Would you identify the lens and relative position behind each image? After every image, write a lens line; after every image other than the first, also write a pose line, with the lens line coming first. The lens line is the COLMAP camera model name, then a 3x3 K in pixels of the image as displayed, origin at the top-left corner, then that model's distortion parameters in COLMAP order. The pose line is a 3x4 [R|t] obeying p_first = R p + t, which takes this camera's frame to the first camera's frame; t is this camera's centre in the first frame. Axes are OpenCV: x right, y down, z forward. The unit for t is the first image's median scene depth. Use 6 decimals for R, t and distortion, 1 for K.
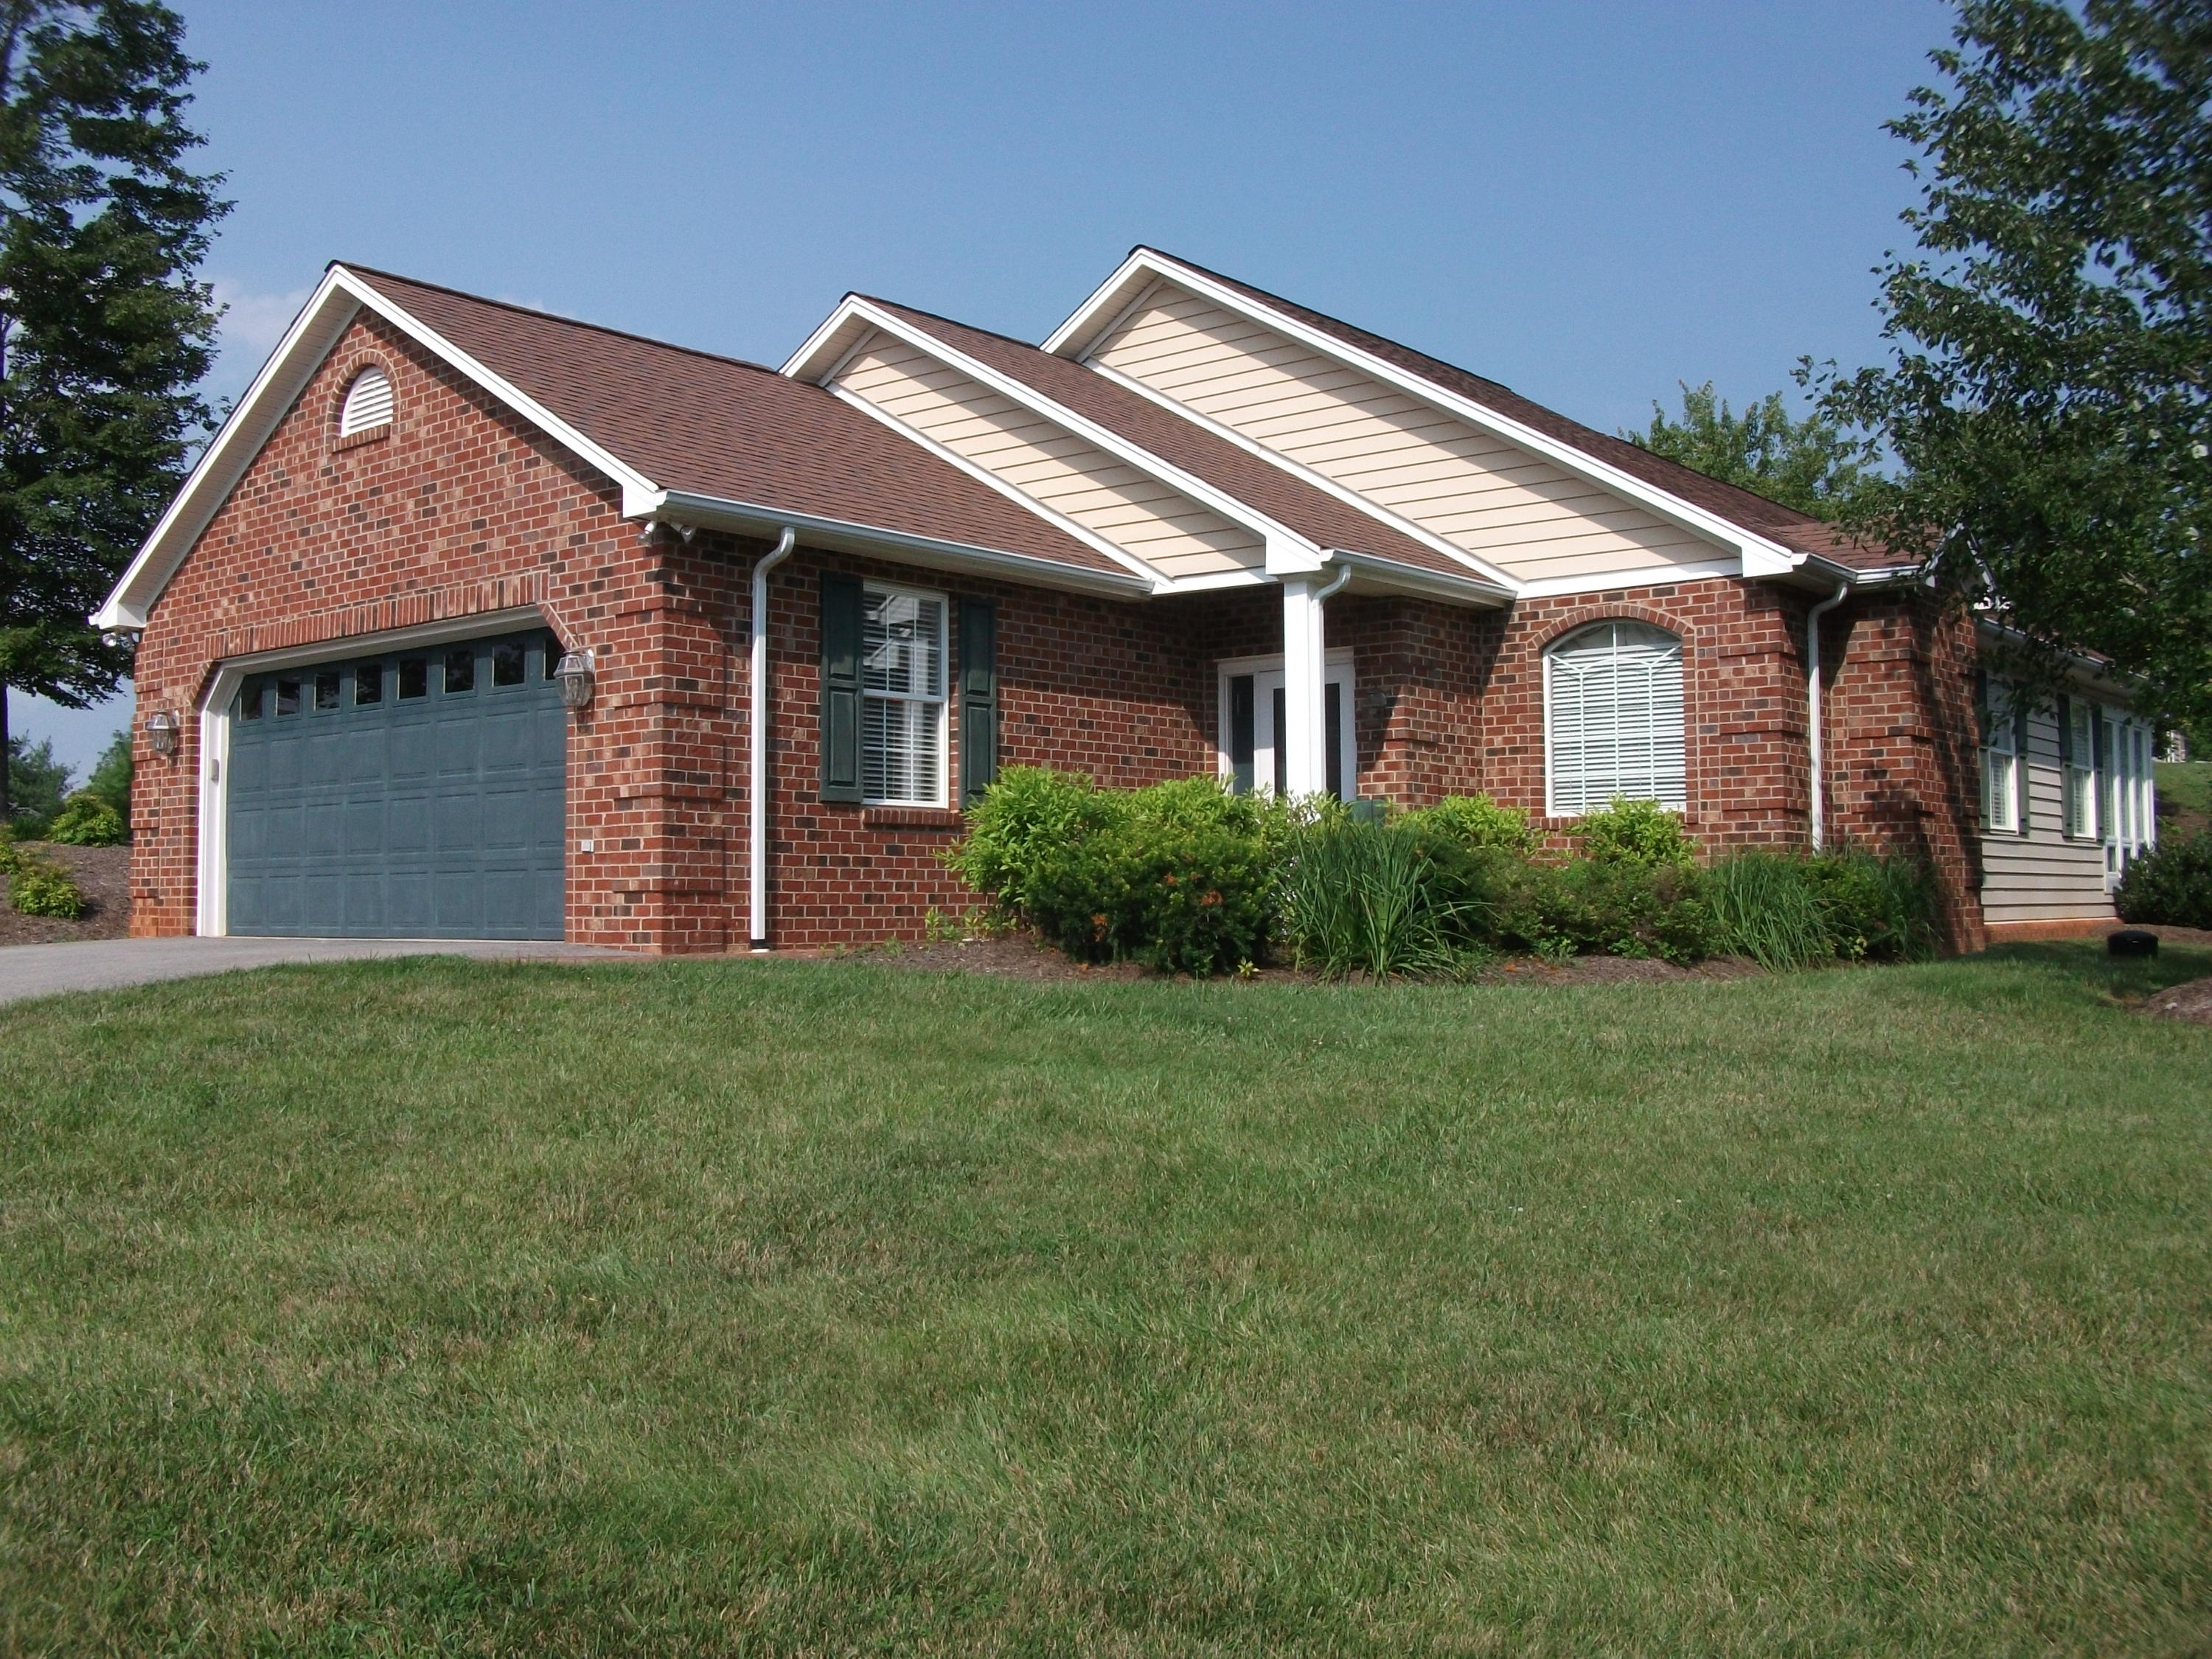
lens RADIAL K [[2112.3, 0, 1087.8], [0, 2112.3, 813.6], [0, 0, 1]] dist [-0.111777, 0.000000]
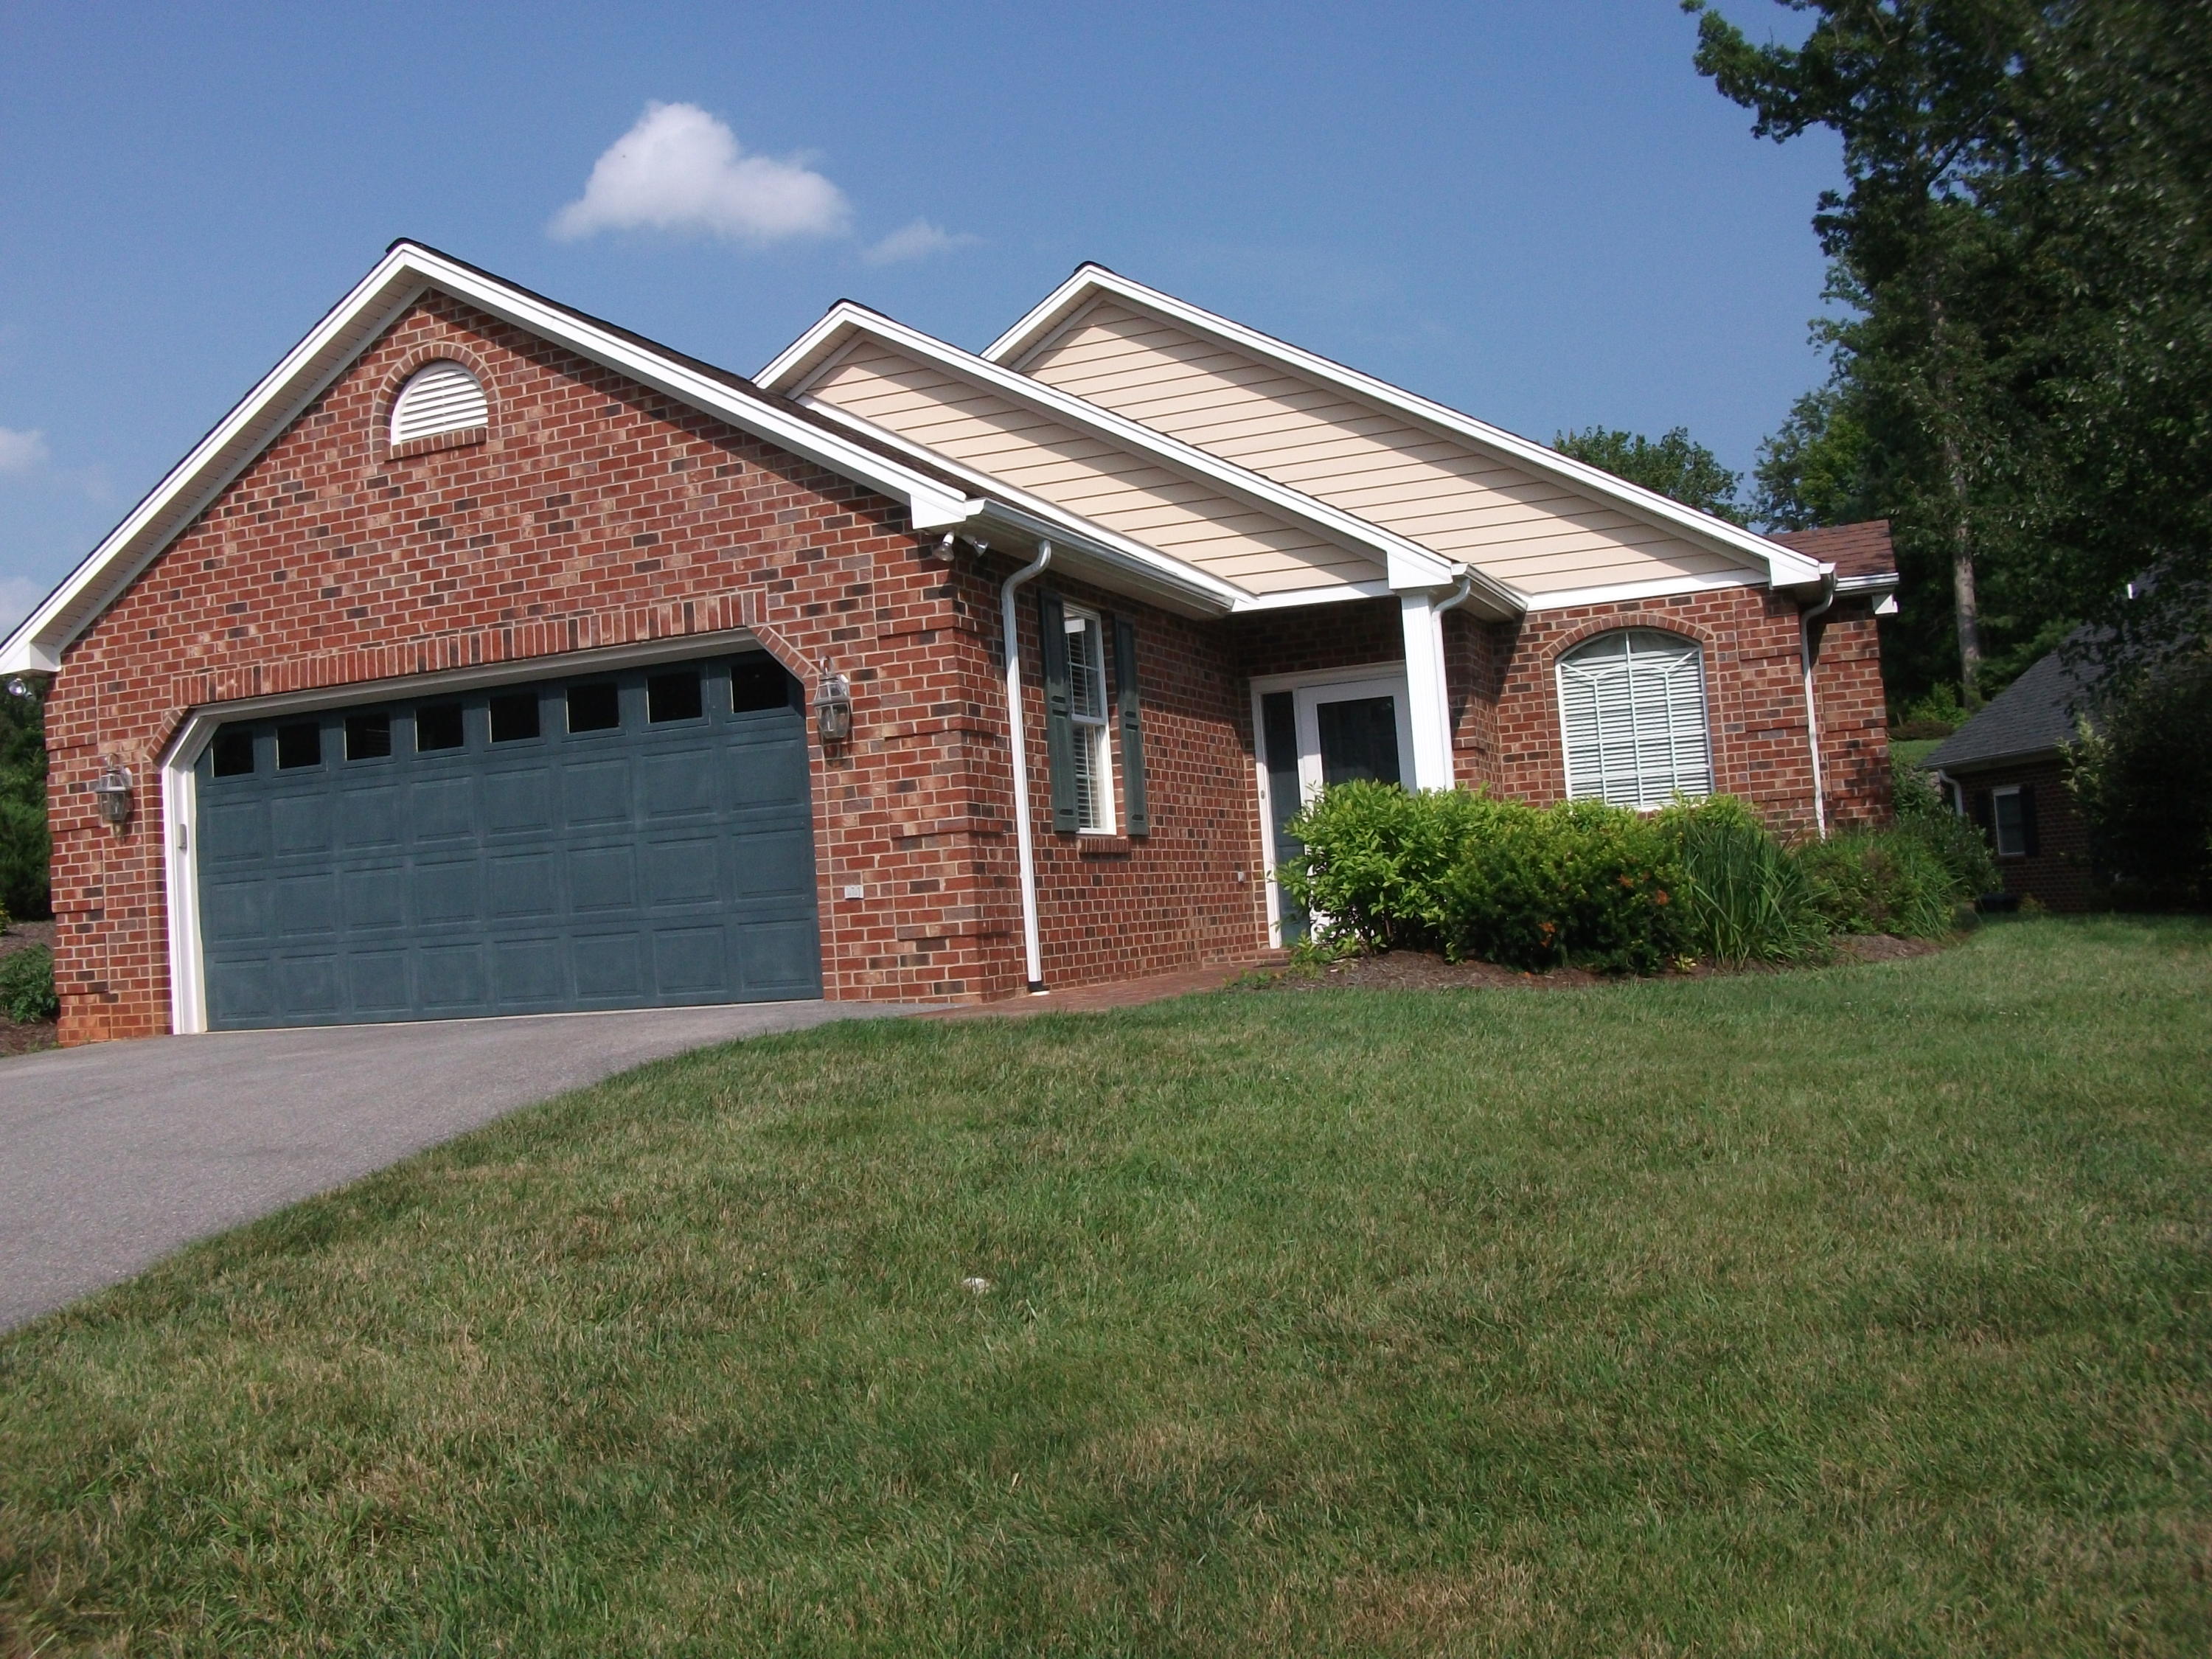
lens RADIAL K [[2112.3, 0, 1092.5], [0, 2112.3, 810.7], [0, 0, 1]] dist [-0.111777, 0.000000]
pose [[0.946400, -0.046357, 0.319652, -0.384574], [0.052125, 0.998595, -0.009508, -0.004882], [-0.318762, 0.025660, 0.947487, 0.092762]]
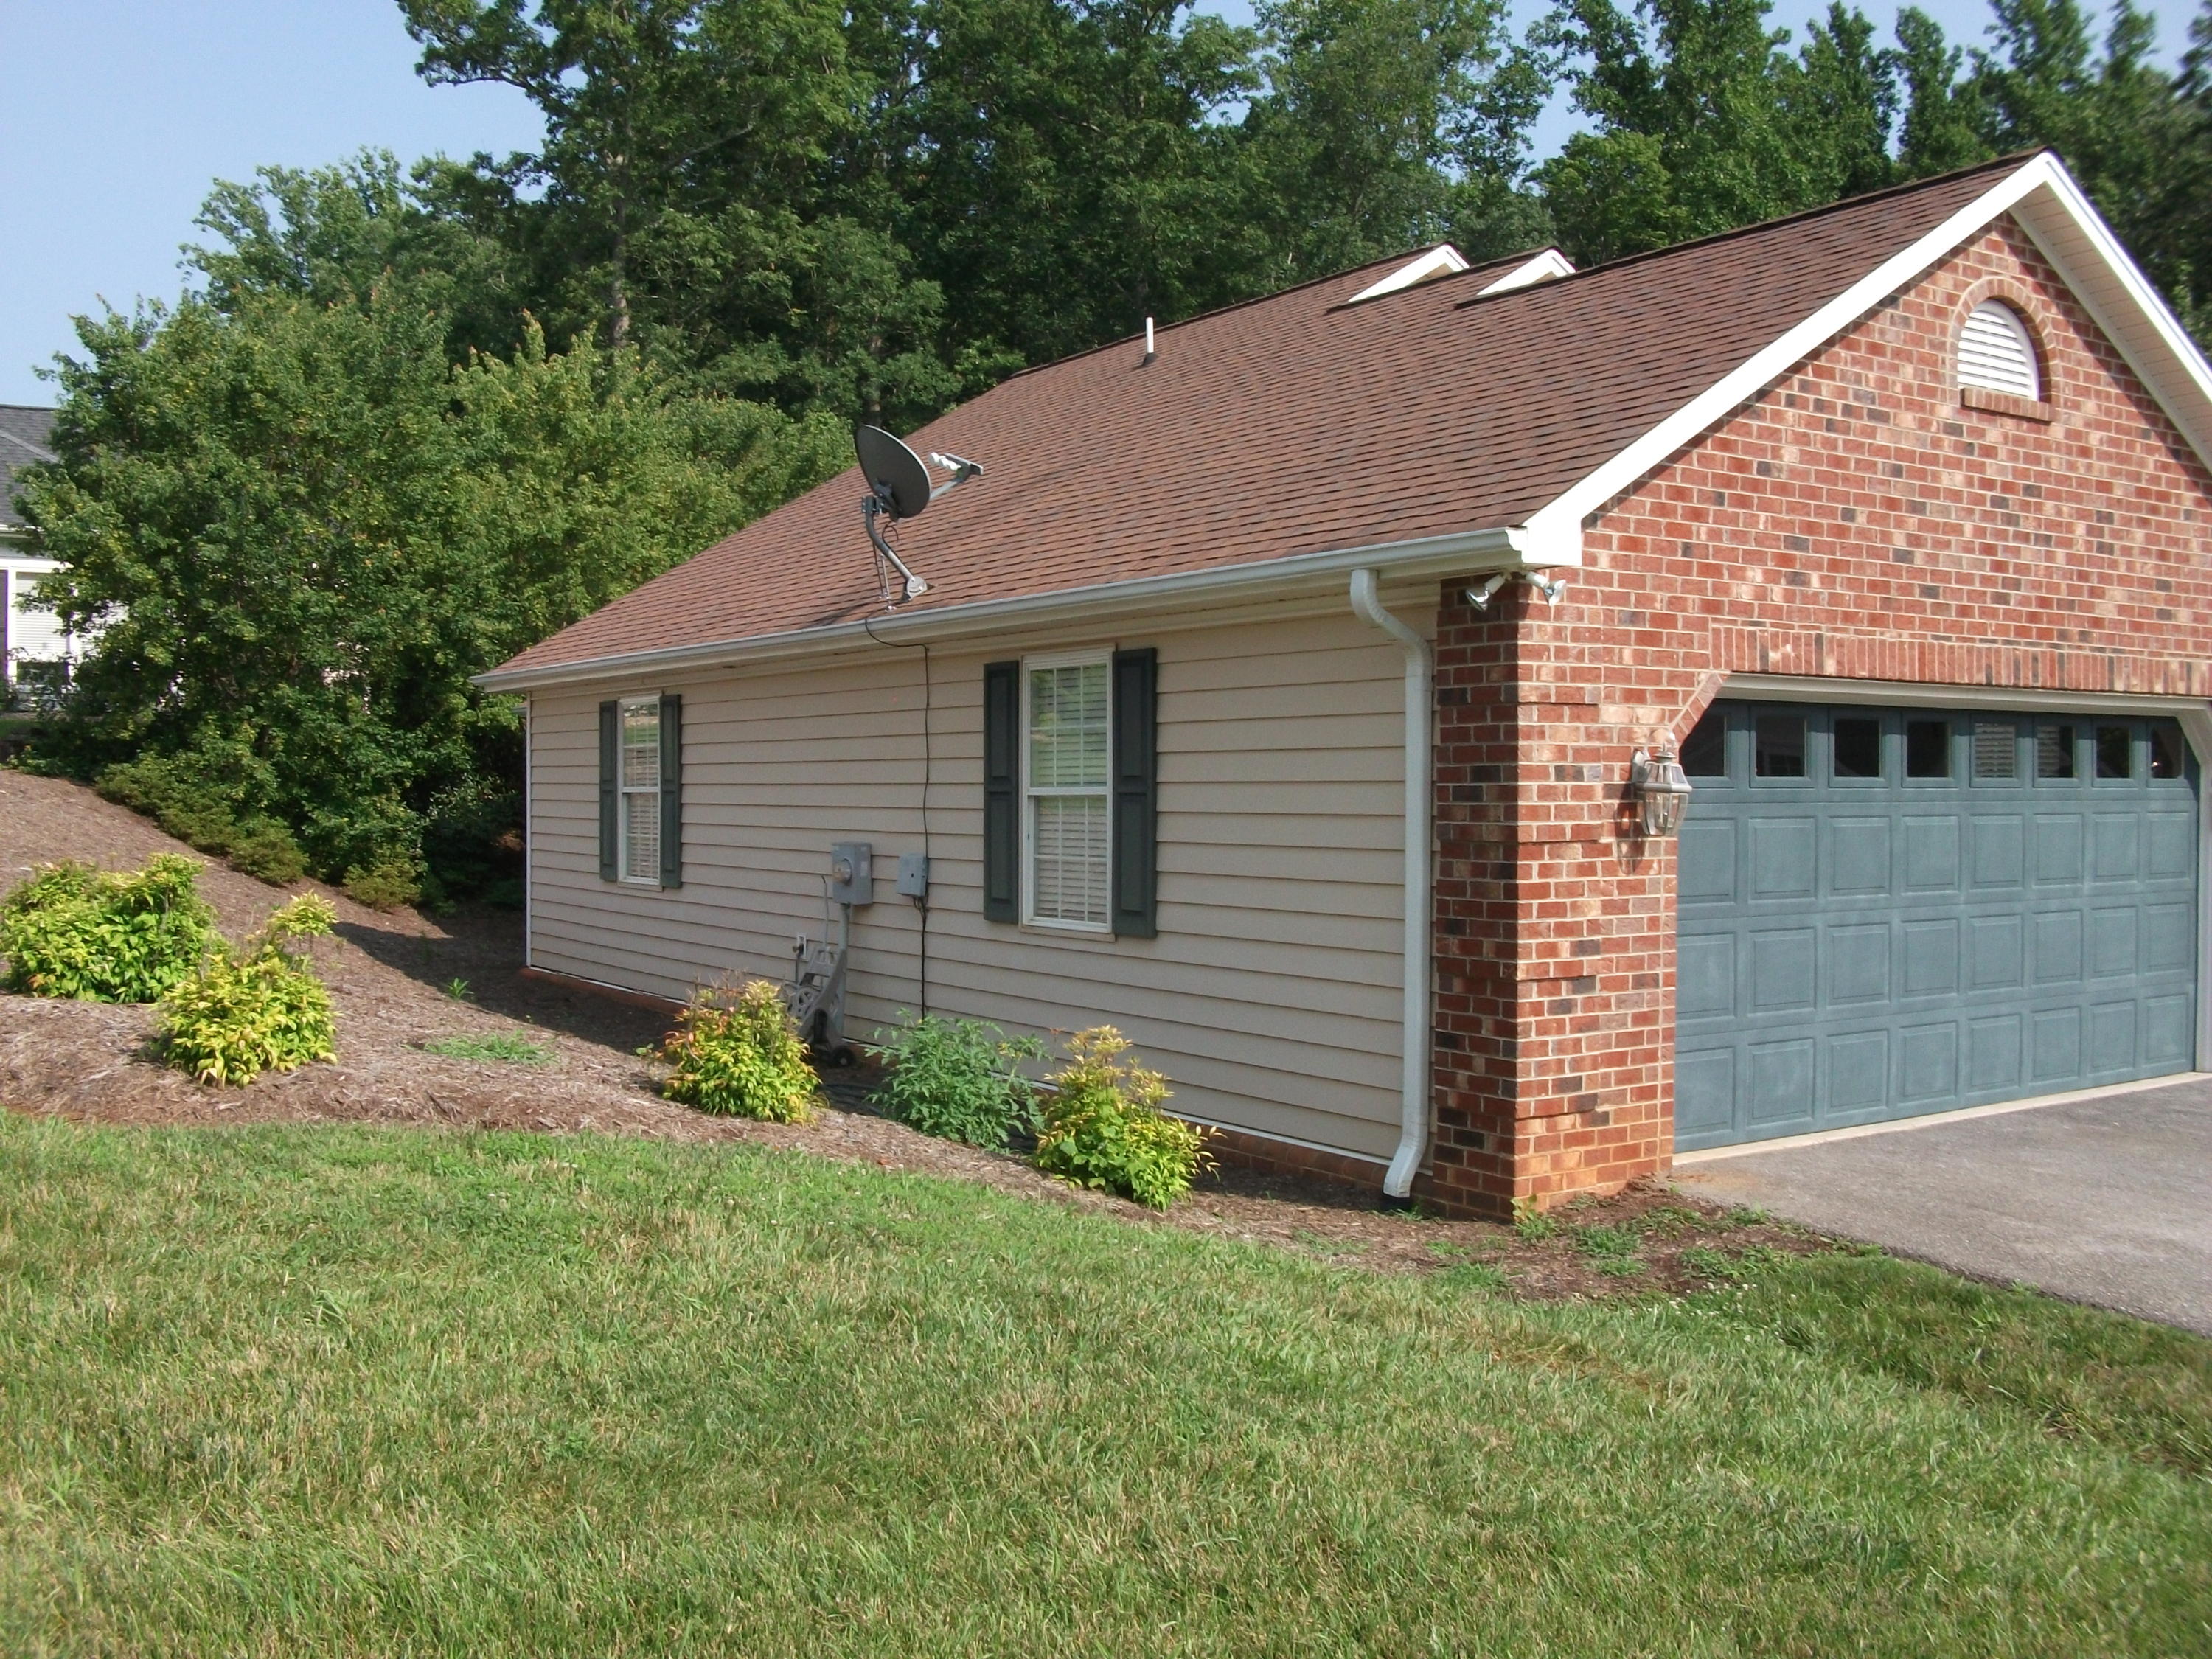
lens RADIAL K [[2112.3, 0, 1095.2], [0, 2112.3, 828.5], [0, 0, 1]] dist [-0.111777, 0.000000]
pose [[0.289076, -0.012368, 0.957226, -1.132071], [-0.044072, 0.998684, 0.026214, -0.043599], [-0.956291, -0.049765, 0.288150, 1.113952]]
